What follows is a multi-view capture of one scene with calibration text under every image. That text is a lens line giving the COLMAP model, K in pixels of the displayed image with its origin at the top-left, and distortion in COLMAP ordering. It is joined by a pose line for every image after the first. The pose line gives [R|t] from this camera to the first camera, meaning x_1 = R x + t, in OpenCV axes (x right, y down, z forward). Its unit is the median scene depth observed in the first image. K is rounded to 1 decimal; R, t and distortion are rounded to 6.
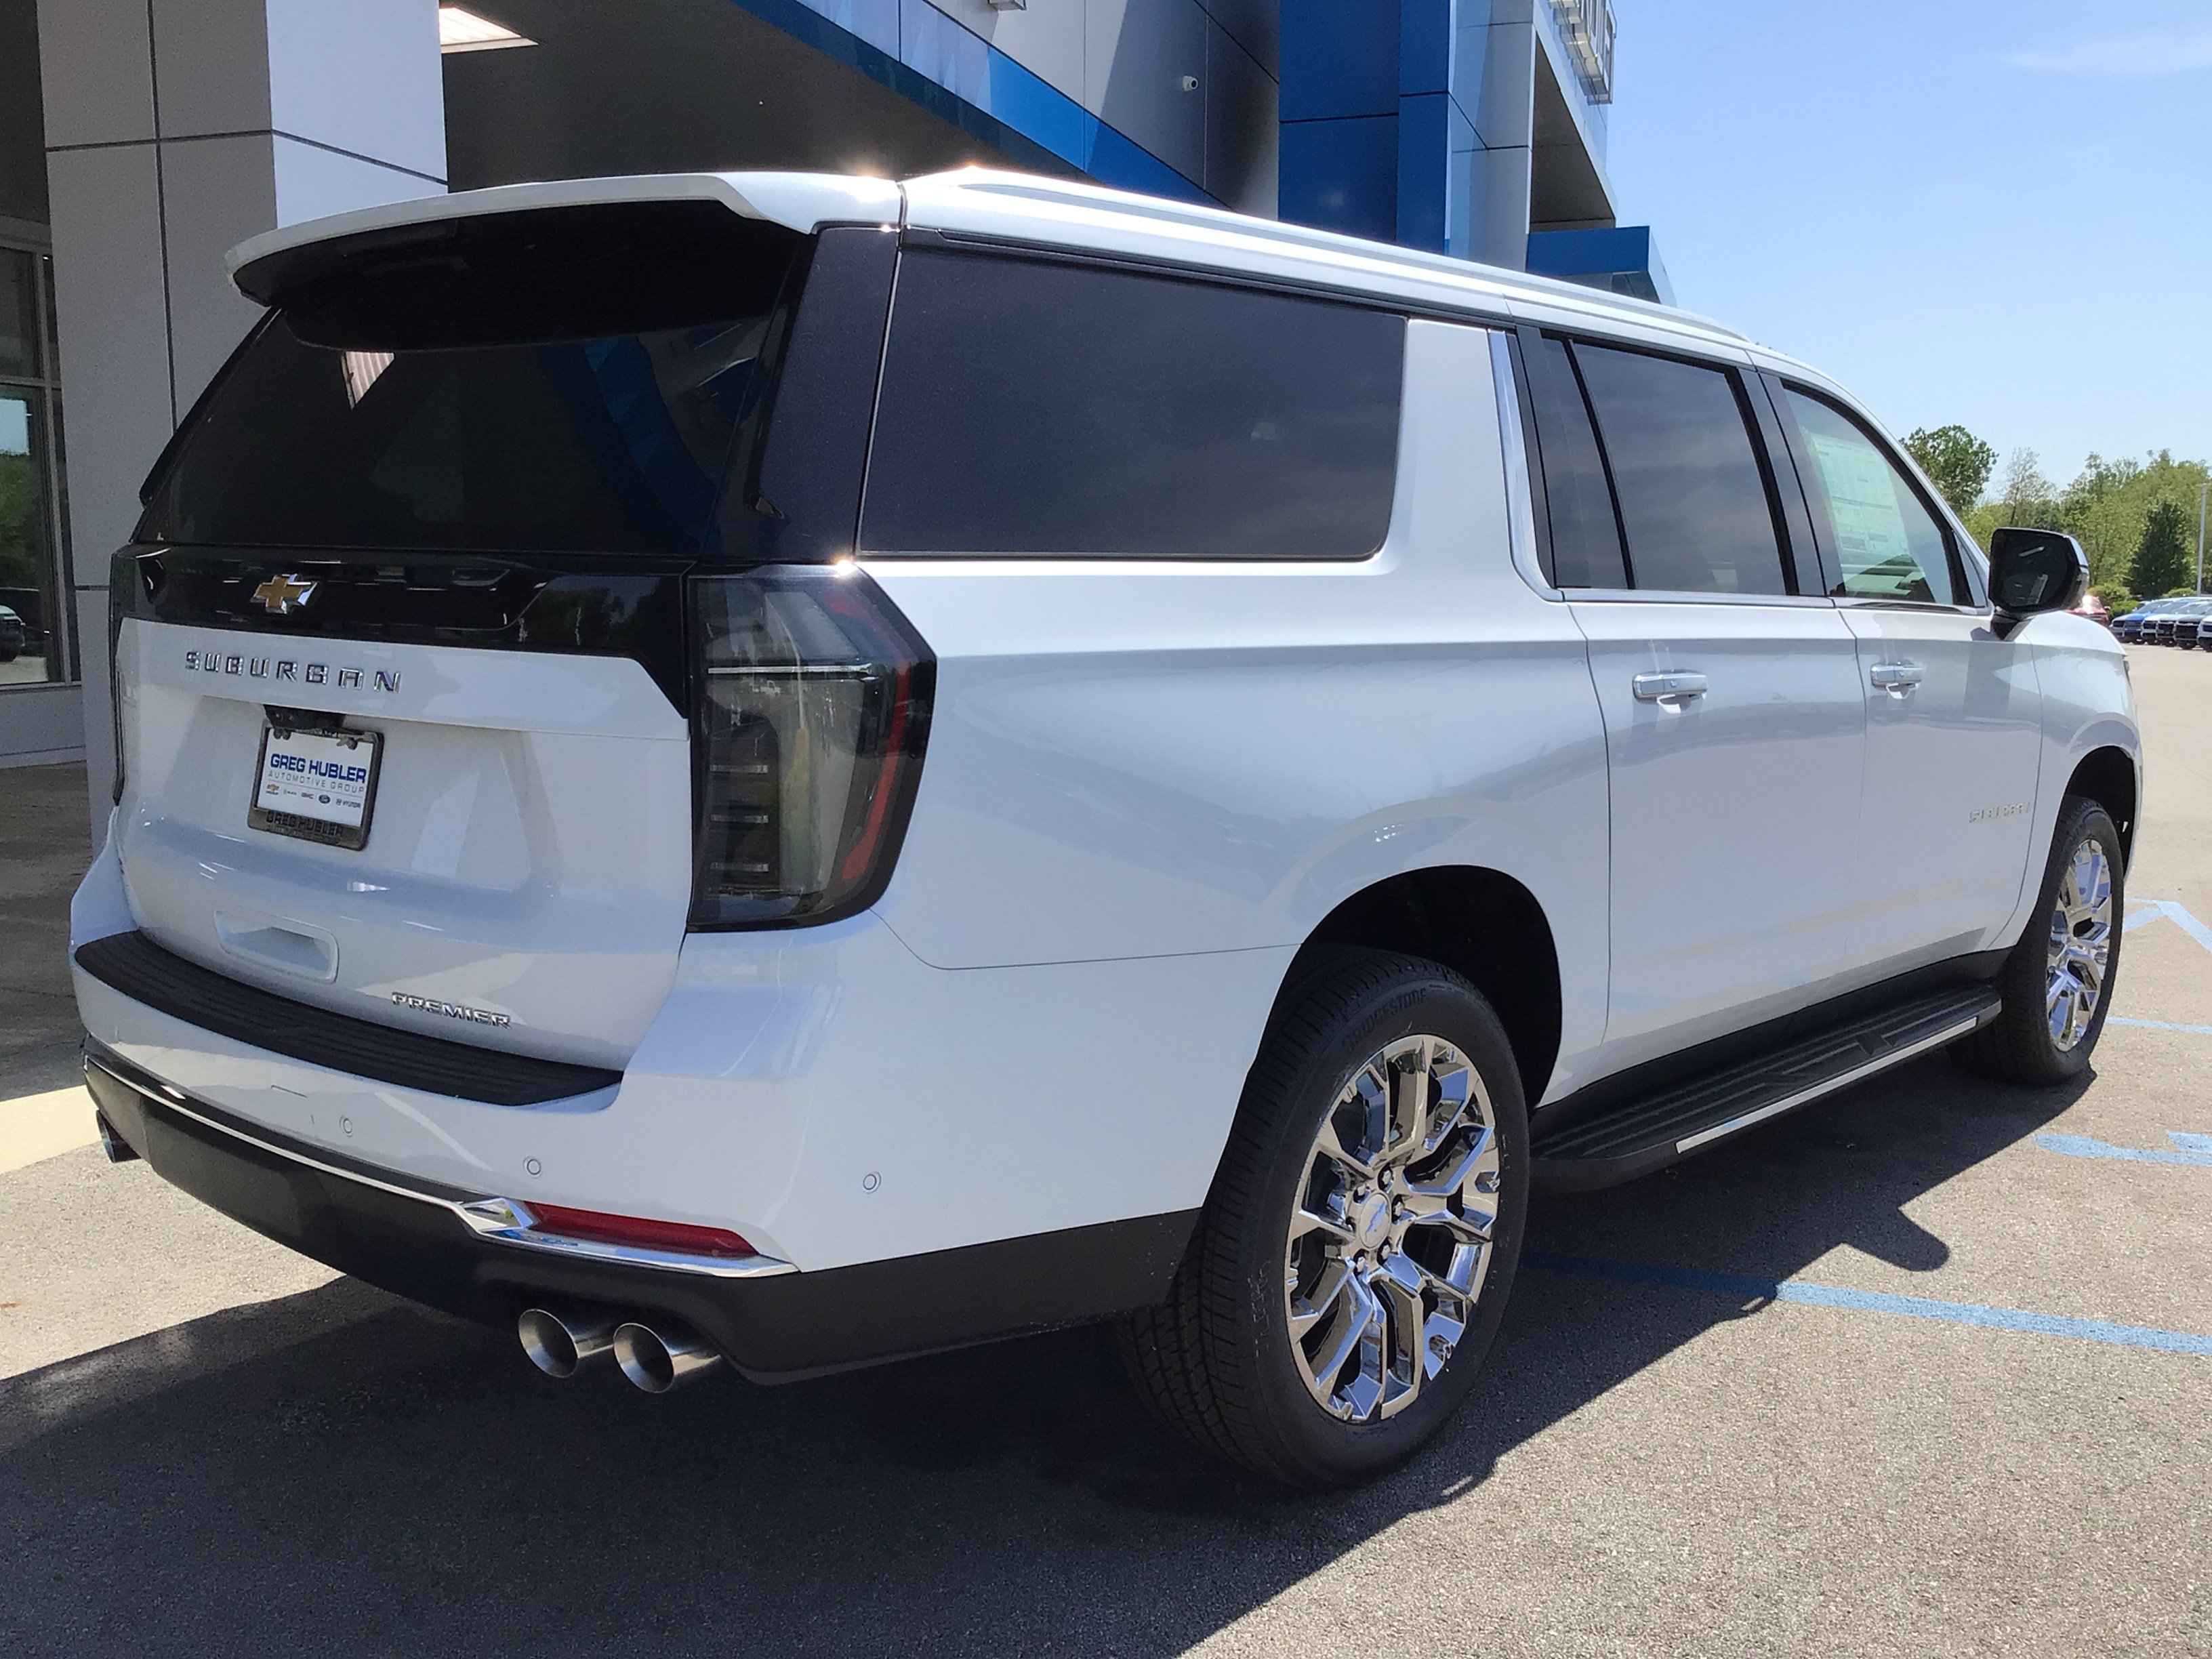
lens RADIAL K [[1983.7, 0, 1108.8], [0, 1983.7, 831.5], [0, 0, 1]] dist [0.129519, -0.252089]
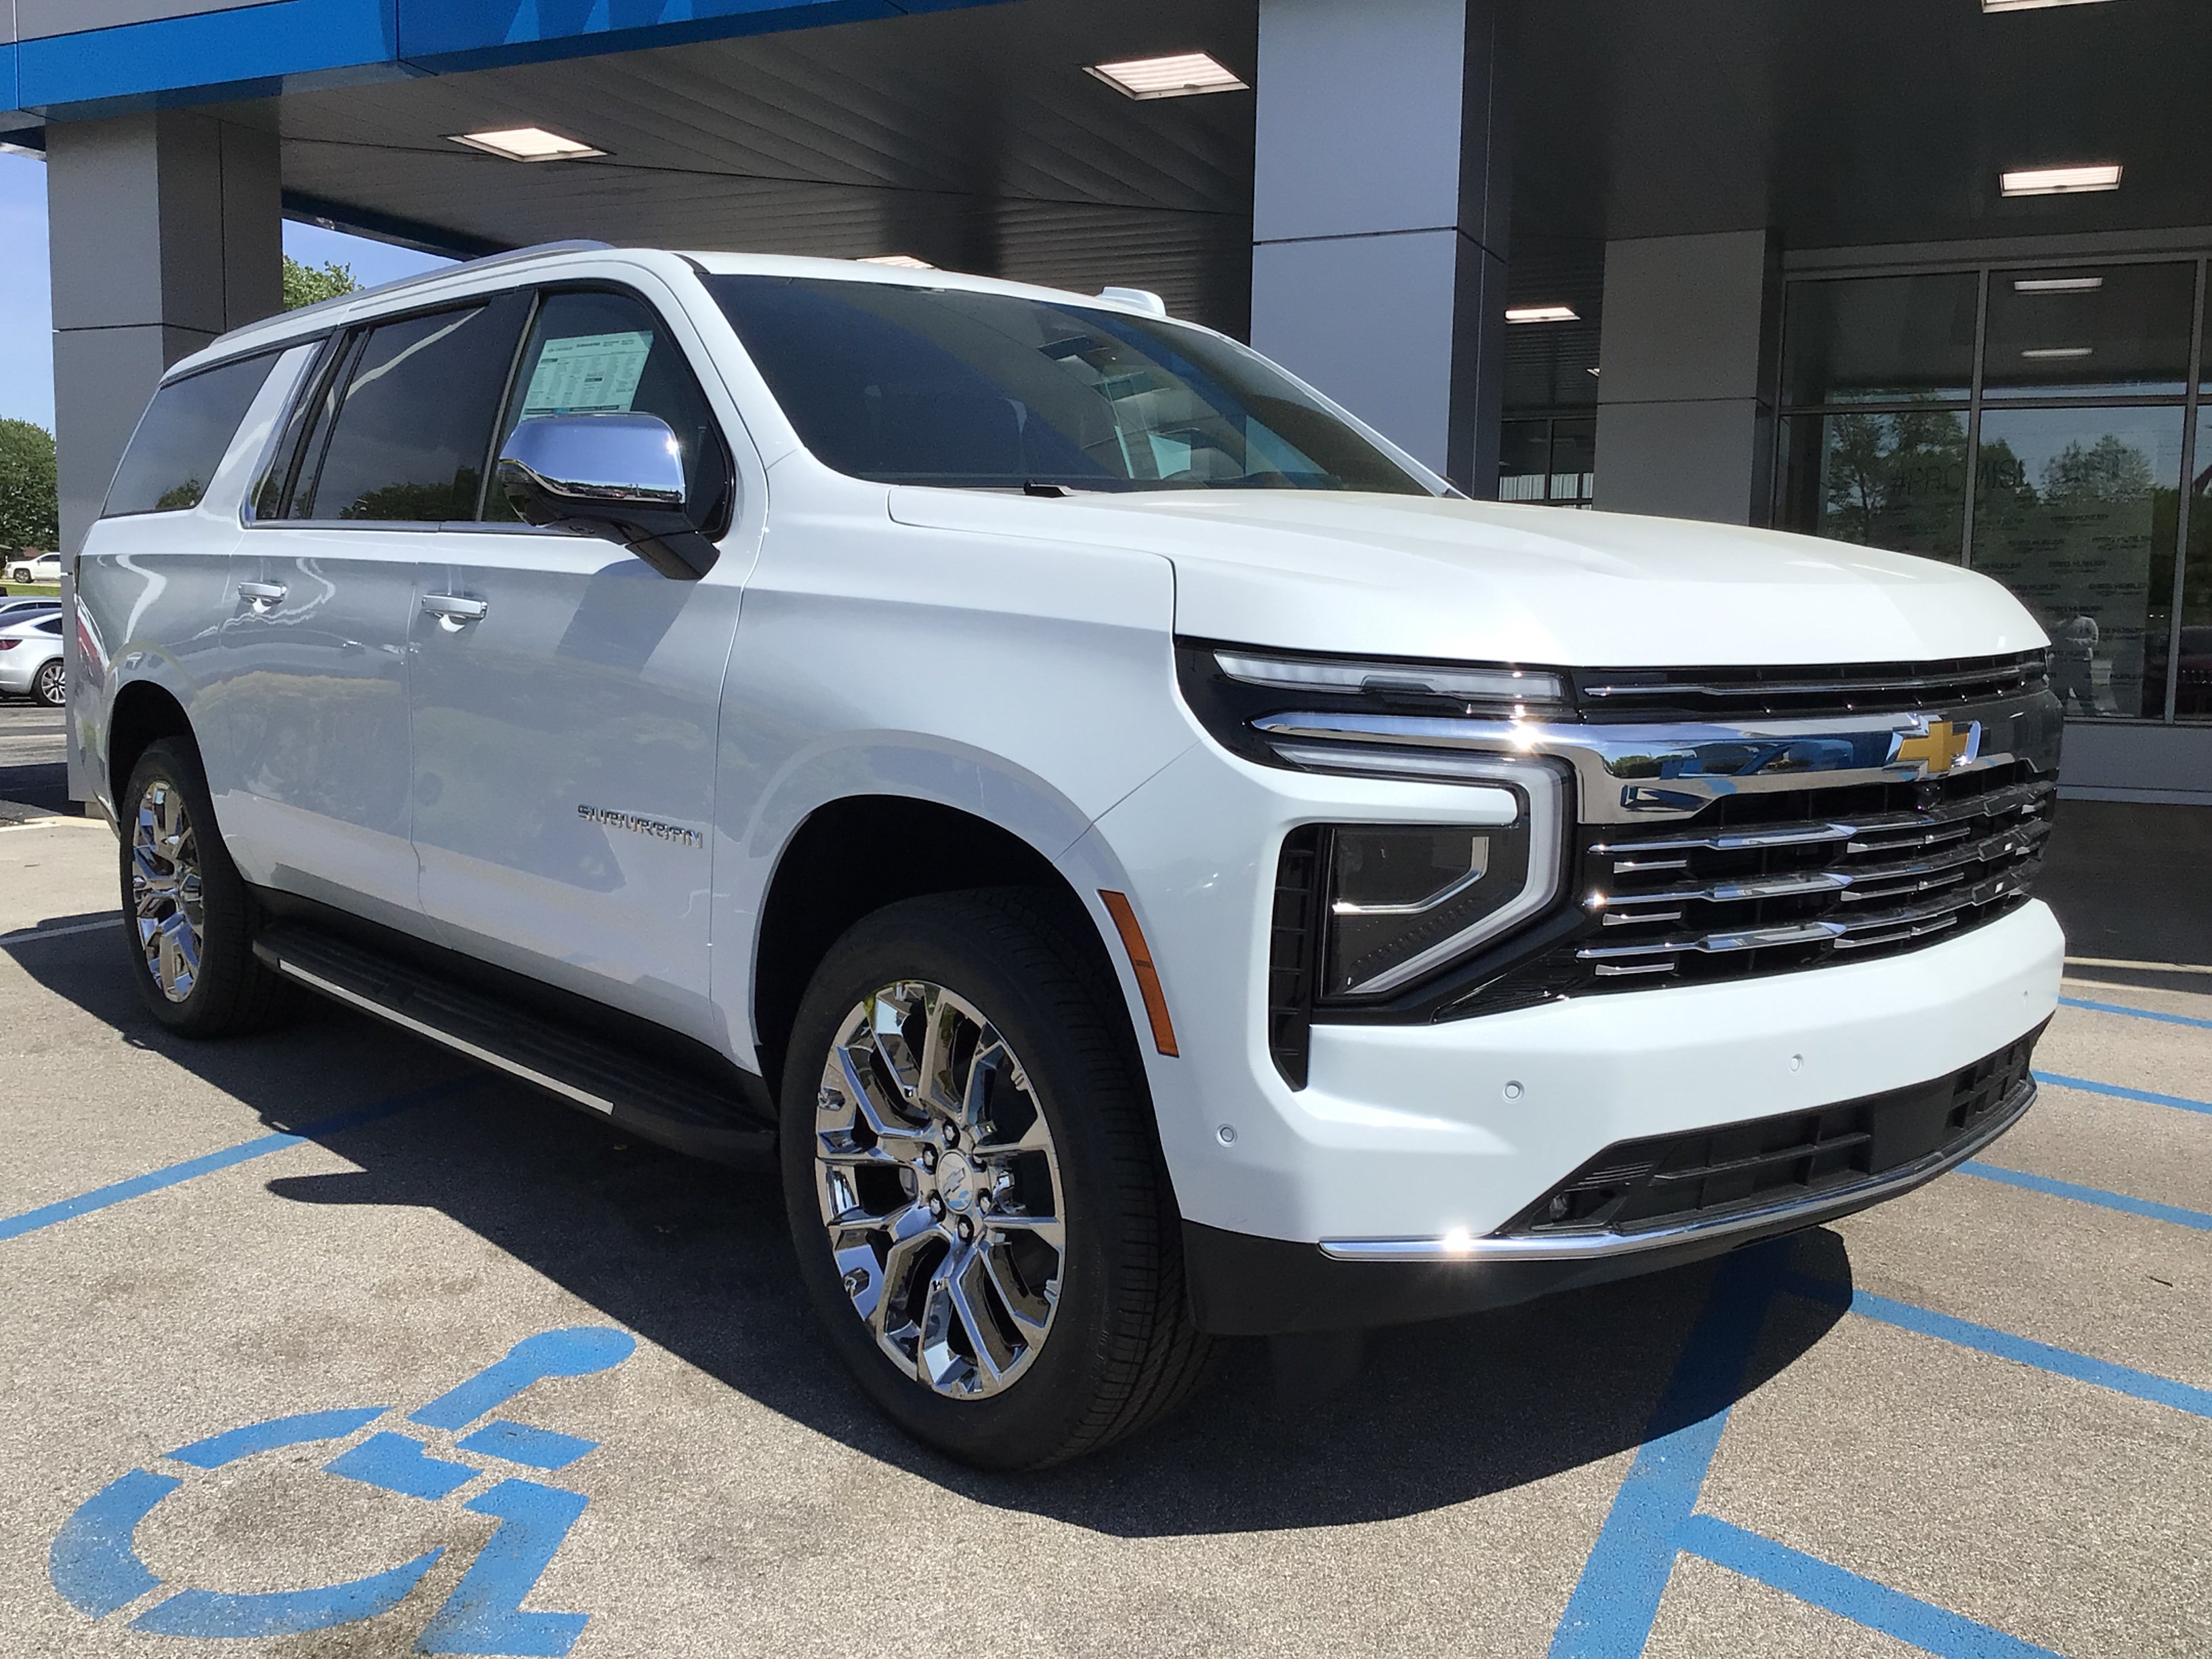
lens RADIAL K [[1983.7, 0, 1108.8], [0, 1983.7, 831.5], [0, 0, 1]] dist [0.129519, -0.252089]
pose [[-0.128248, 0.102211, -0.986461, 1.711257], [-0.144510, 0.982133, 0.120550, -0.177709], [0.981157, 0.158014, -0.111186, 1.928201]]
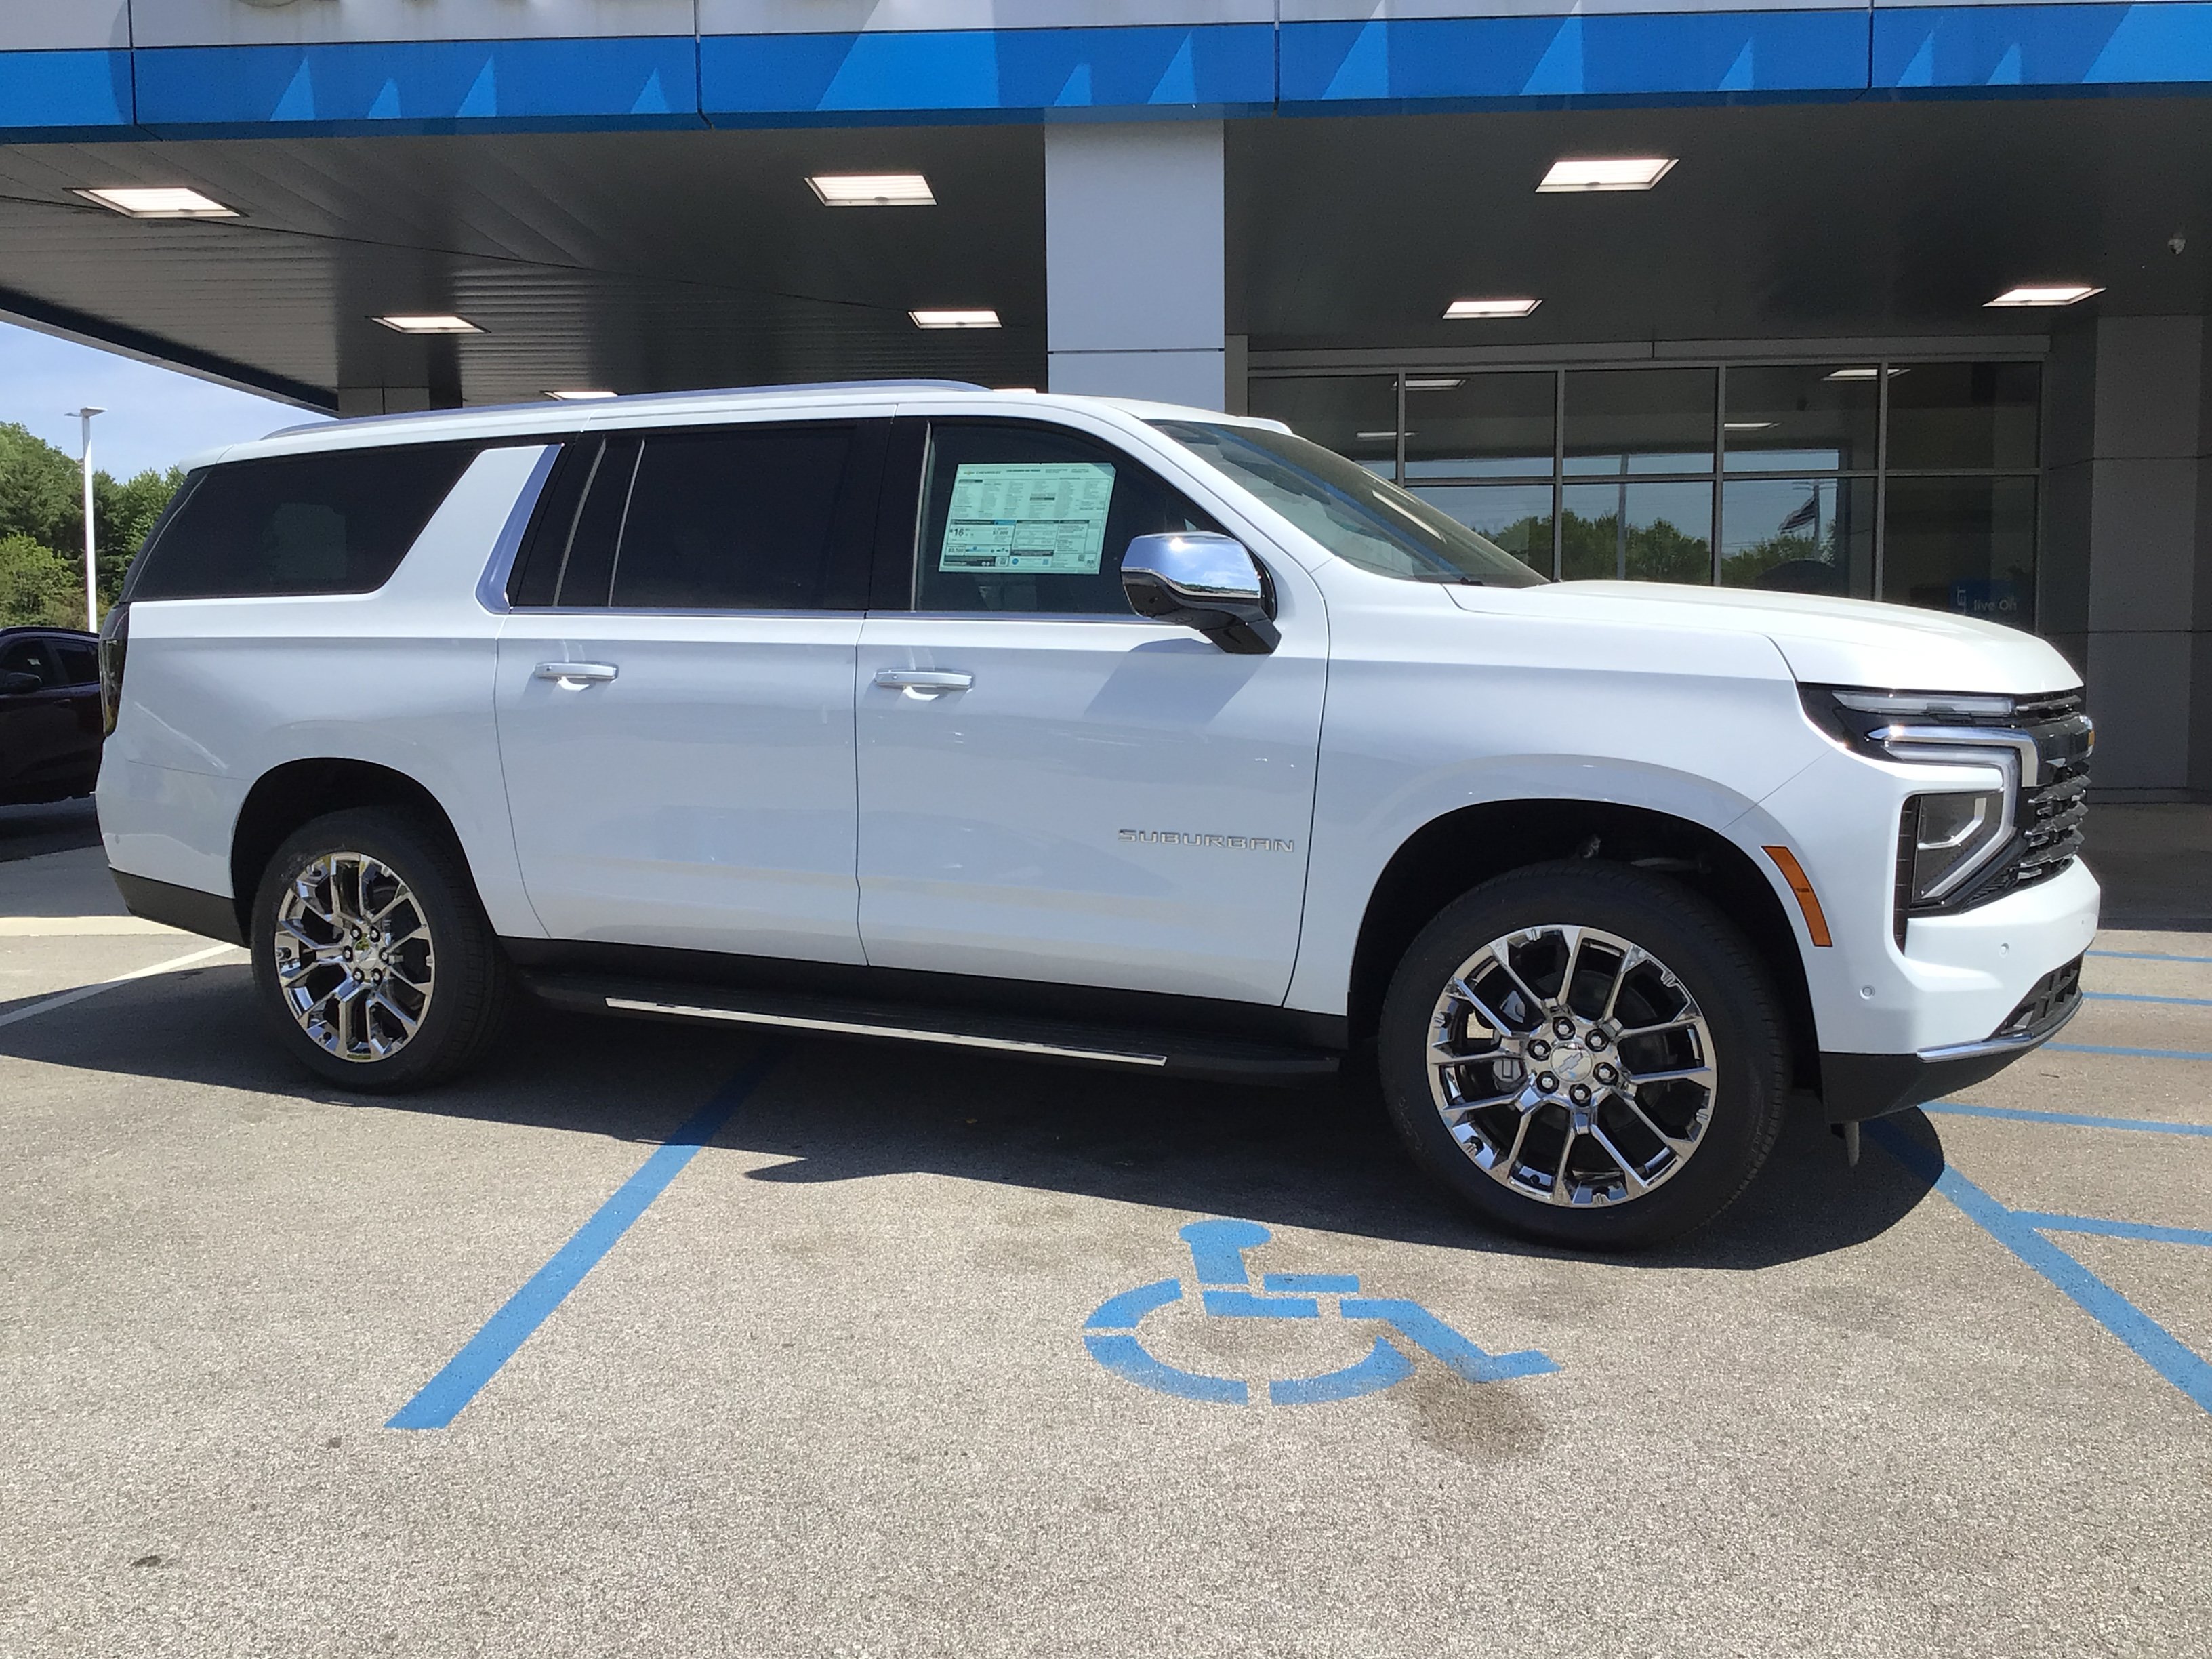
lens RADIAL K [[1983.7, 0, 1108.8], [0, 1983.7, 831.5], [0, 0, 1]] dist [0.129519, -0.252089]
pose [[0.265439, 0.076931, -0.961053, 2.021887], [-0.115543, 0.992166, 0.047509, -0.080567], [0.957179, 0.098432, 0.272249, 1.113654]]
